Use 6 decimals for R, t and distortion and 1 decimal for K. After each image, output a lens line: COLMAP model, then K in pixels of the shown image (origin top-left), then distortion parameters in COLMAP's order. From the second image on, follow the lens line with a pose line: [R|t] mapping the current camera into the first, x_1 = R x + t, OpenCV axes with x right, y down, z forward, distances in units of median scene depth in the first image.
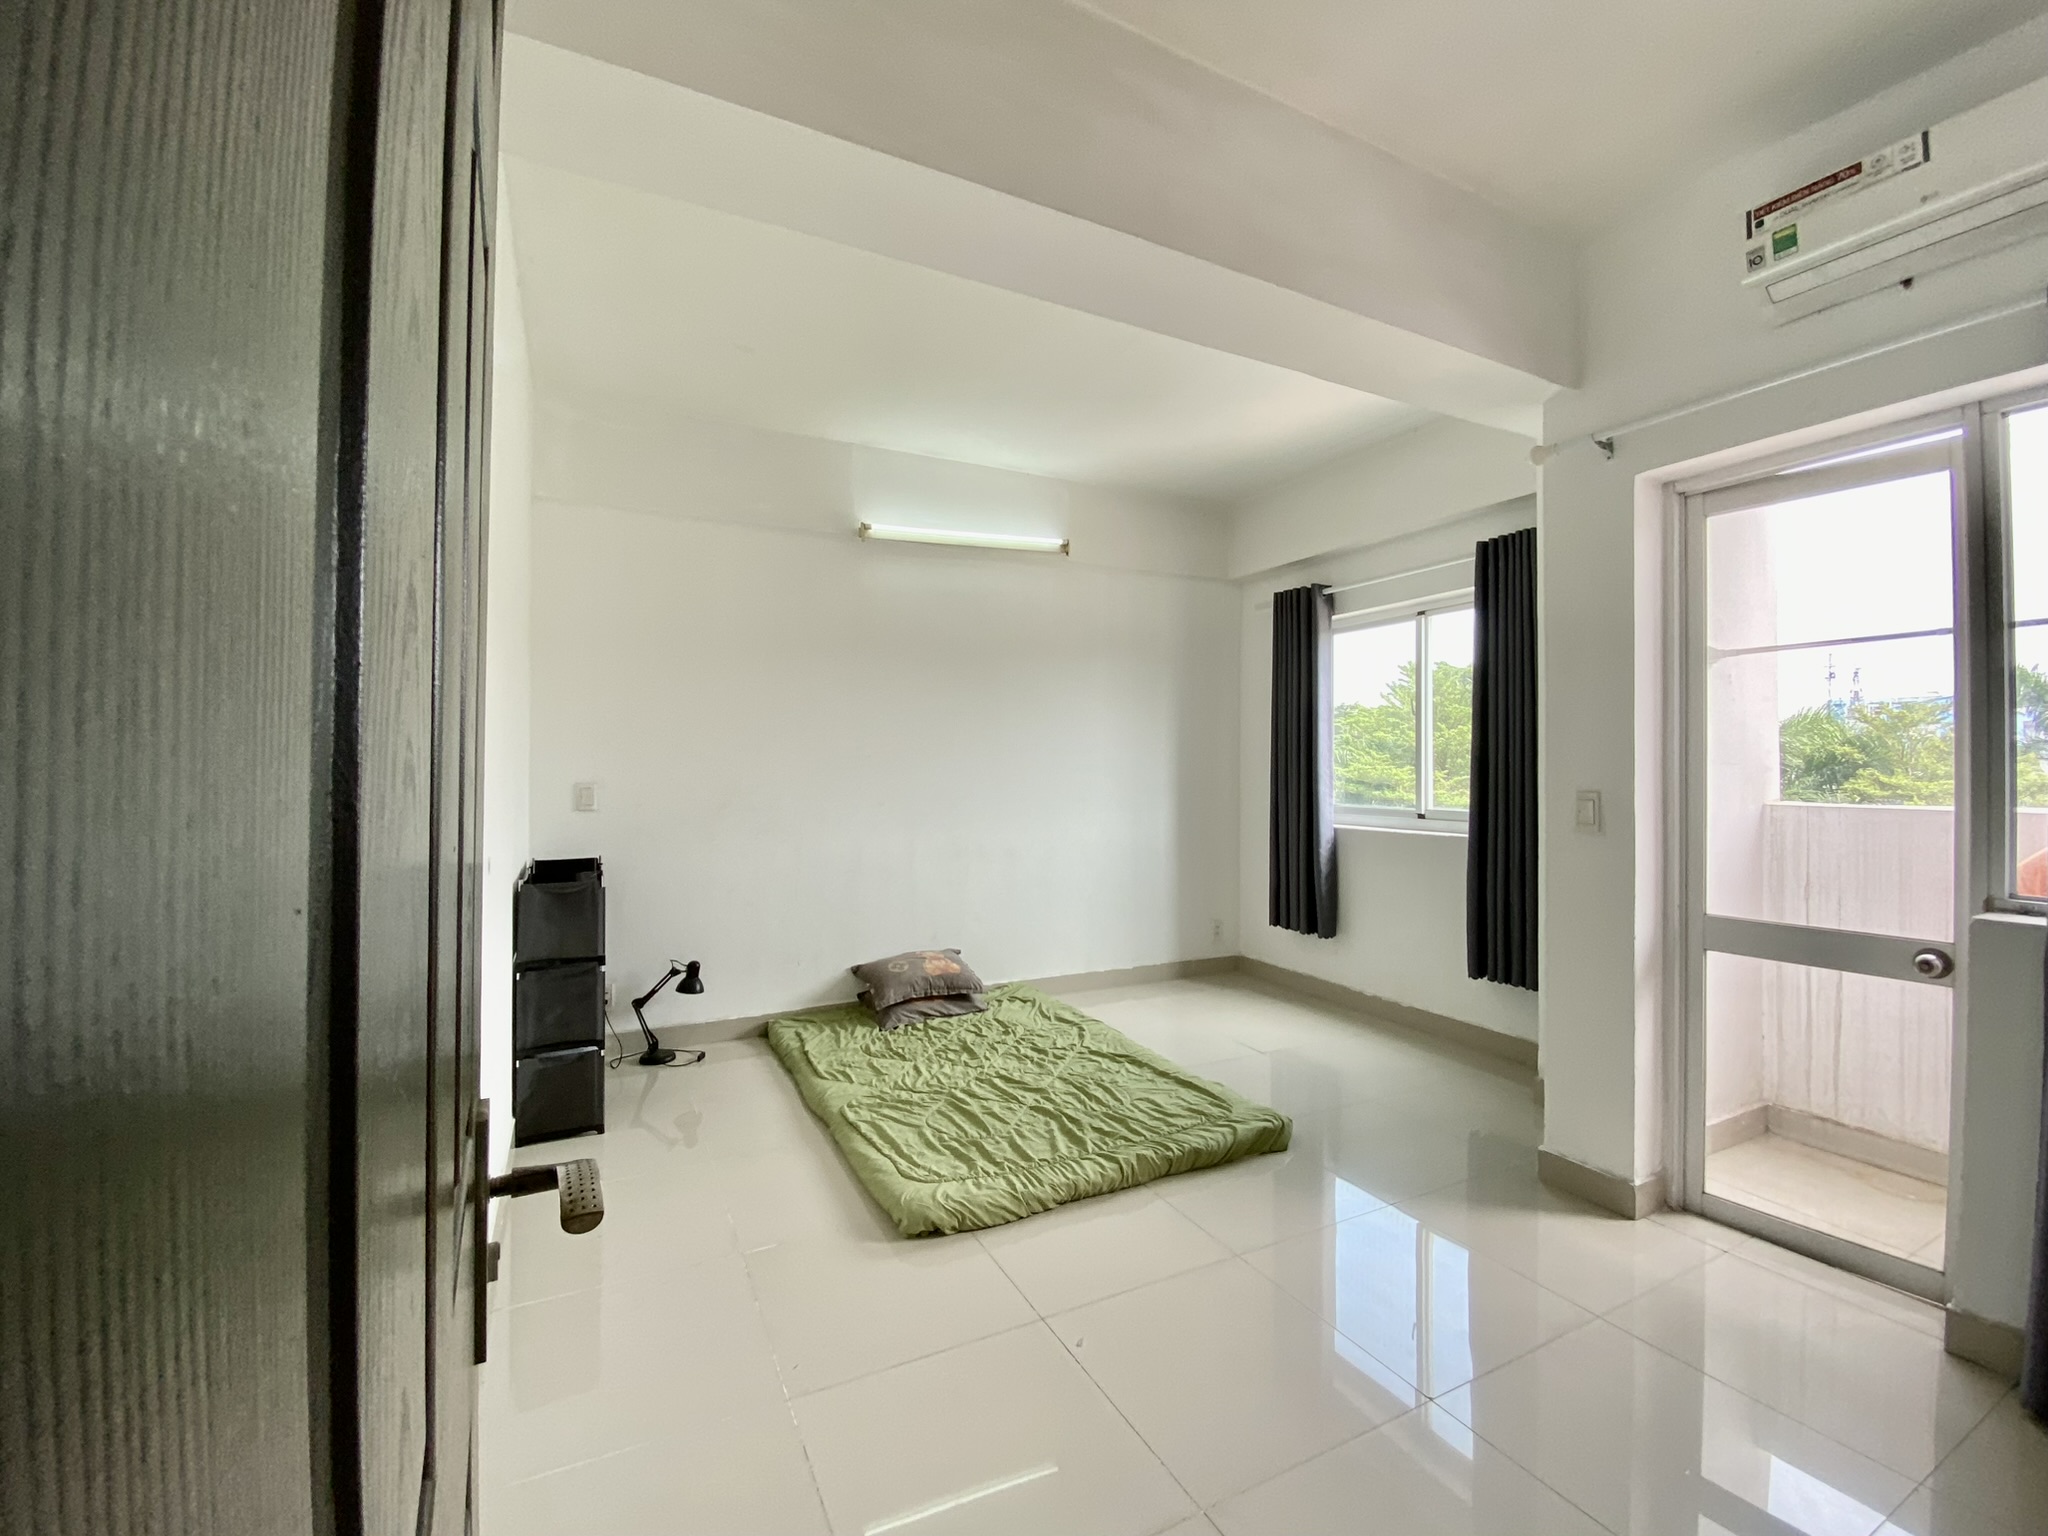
lens RADIAL K [[864.3, 0, 1018.7], [0, 864.3, 781.1], [0, 0, 1]] dist [0.021758, -0.023088]
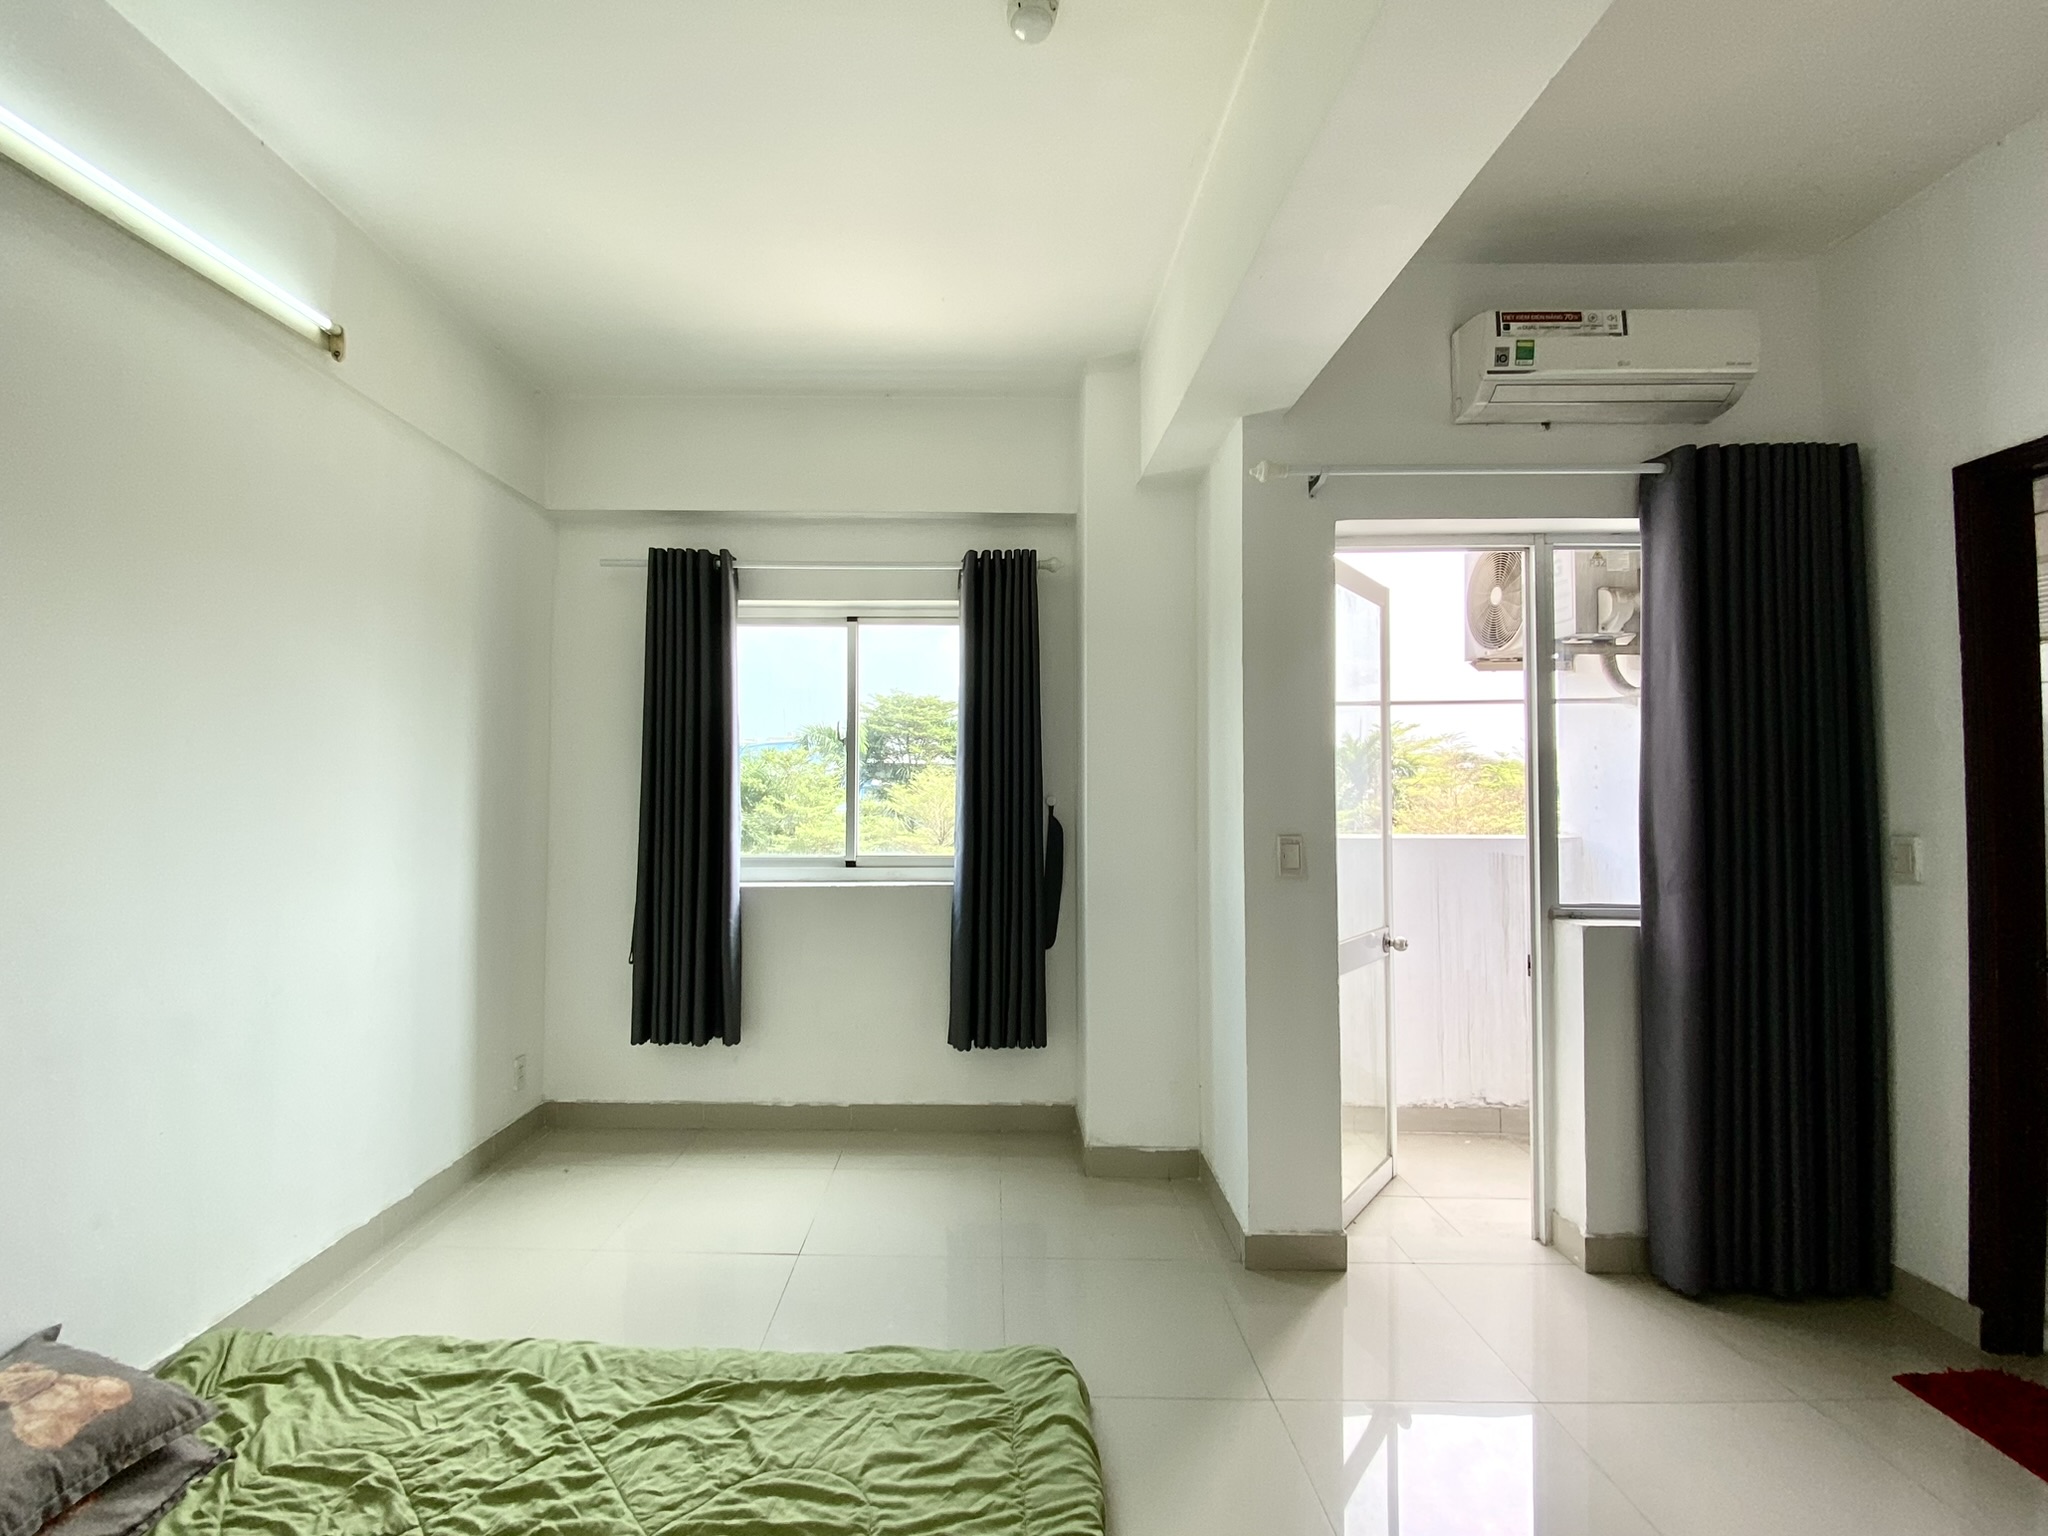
lens RADIAL K [[879.2, 0, 973.3], [0, 879.2, 769.6], [0, 0, 1]] dist [0.025577, -0.023178]
pose [[0.461554, 0.031416, 0.886555, -0.240082], [0.012302, 0.999050, -0.041807, -0.013348], [-0.887027, 0.030202, 0.460730, 0.555413]]
